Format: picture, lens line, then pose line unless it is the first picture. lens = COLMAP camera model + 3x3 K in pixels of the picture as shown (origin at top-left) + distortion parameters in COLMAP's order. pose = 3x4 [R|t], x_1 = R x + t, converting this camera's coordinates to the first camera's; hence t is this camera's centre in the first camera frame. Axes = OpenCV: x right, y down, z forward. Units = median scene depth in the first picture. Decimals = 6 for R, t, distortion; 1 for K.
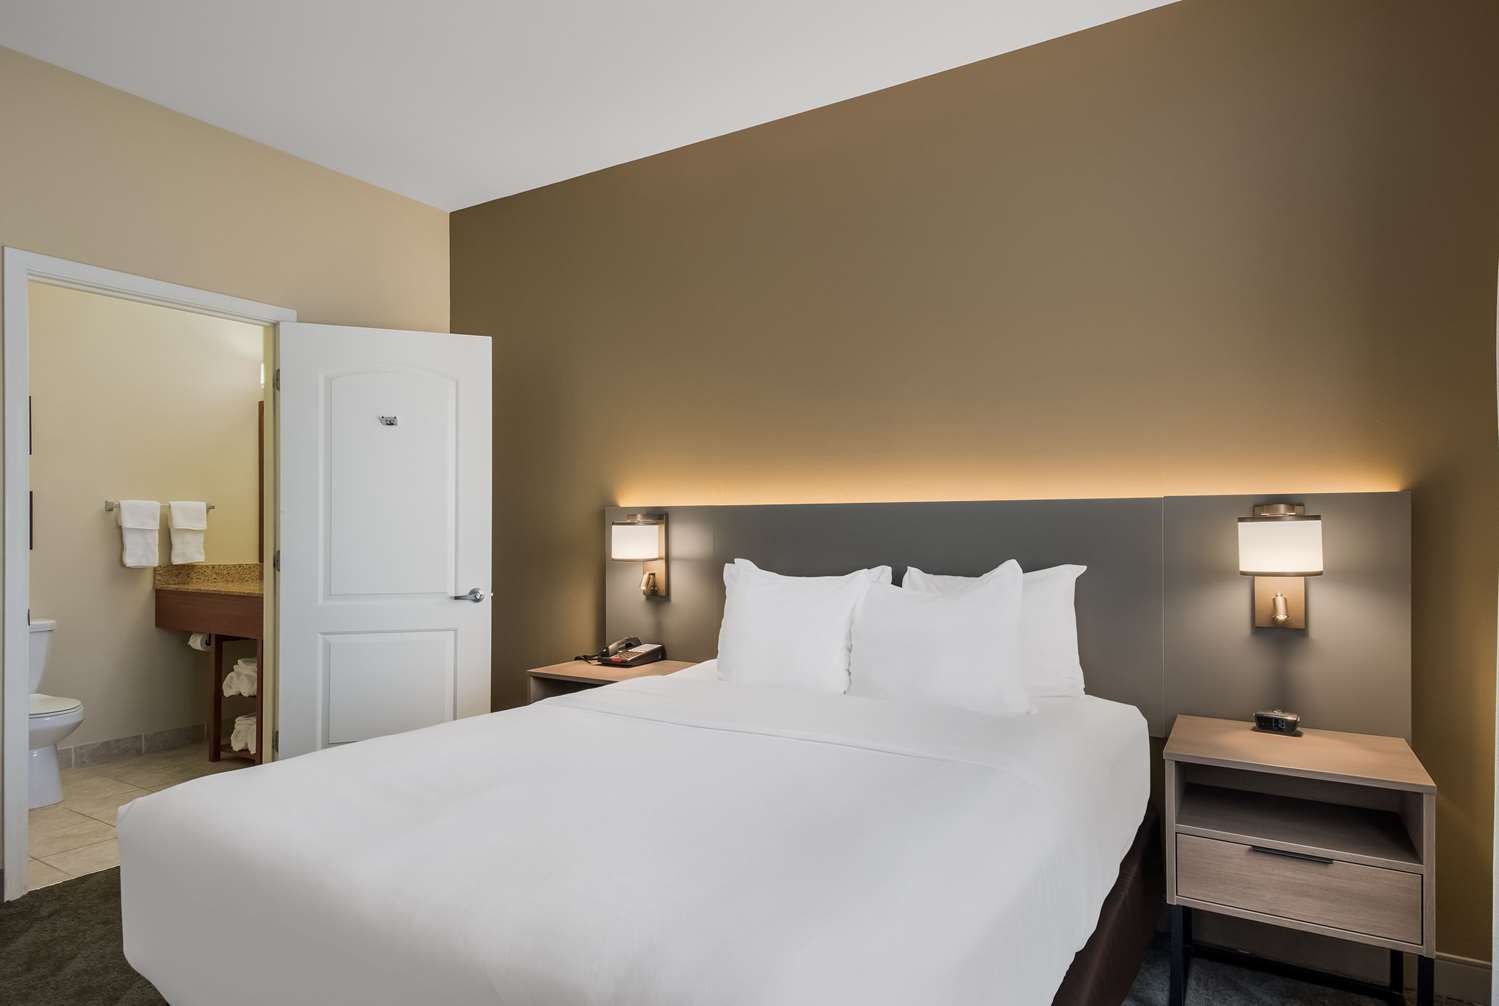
lens RADIAL K [[823.3, 0, 748.7], [0, 823.3, 520.7], [0, 0, 1]] dist [0.002645, -0.000076]
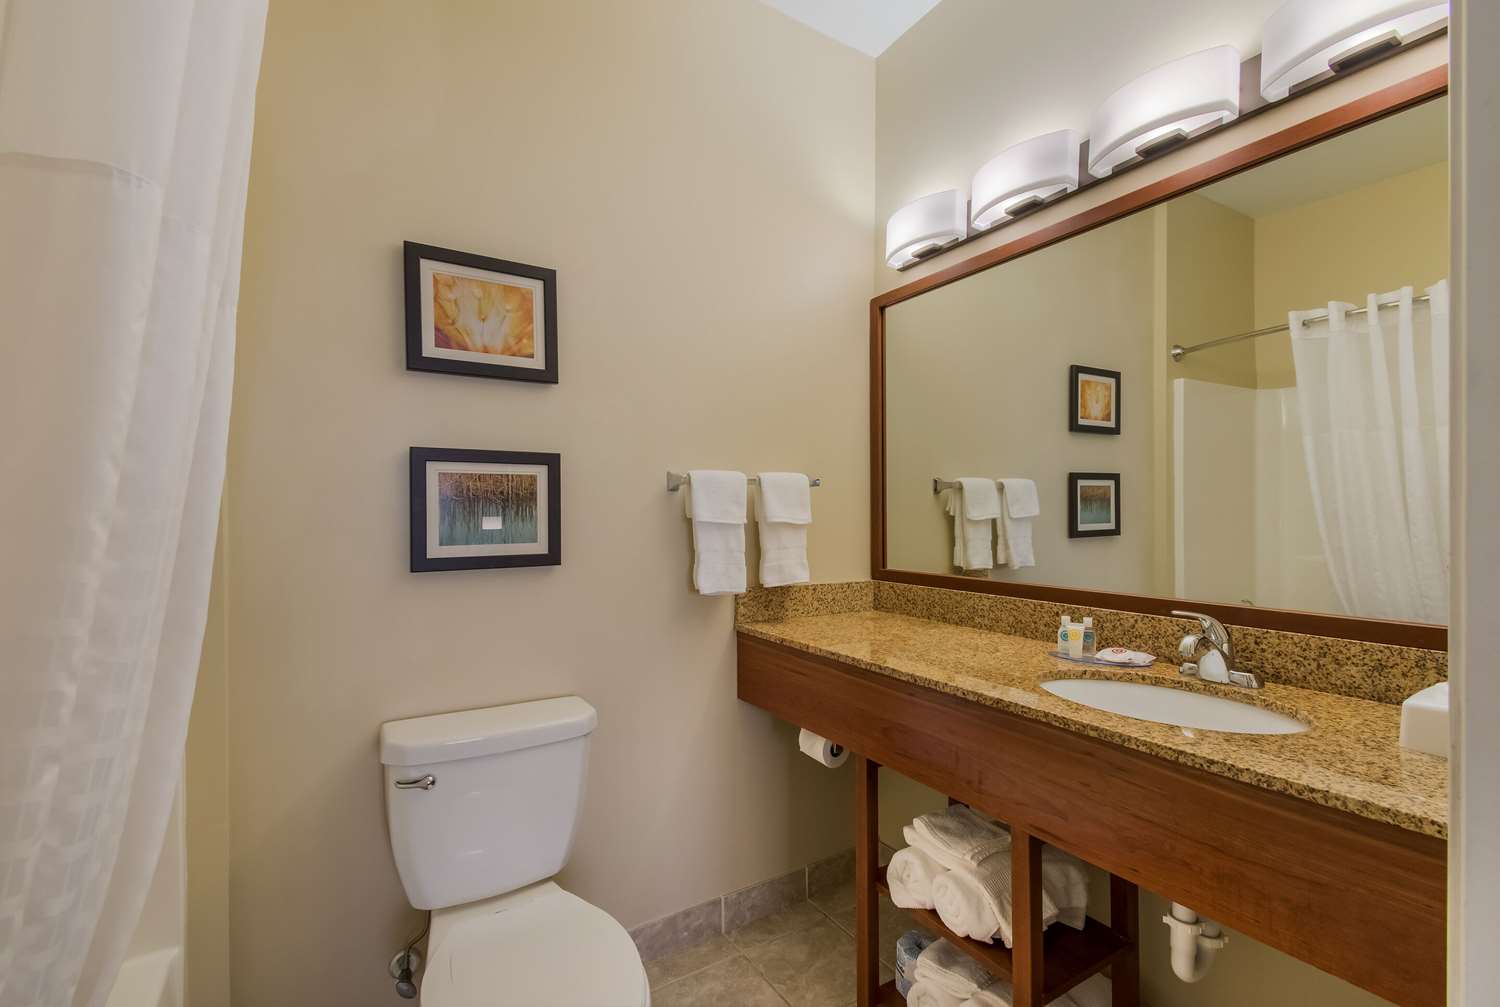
lens RADIAL K [[694.7, 0, 756.4], [0, 694.7, 506.4], [0, 0, 1]] dist [0.034739, 0.000039]
pose [[0.887747, -0.005709, -0.460297, -0.498961], [0.007294, 0.999972, 0.001664, -0.001744], [0.460275, -0.004835, 0.887763, 0.598291]]
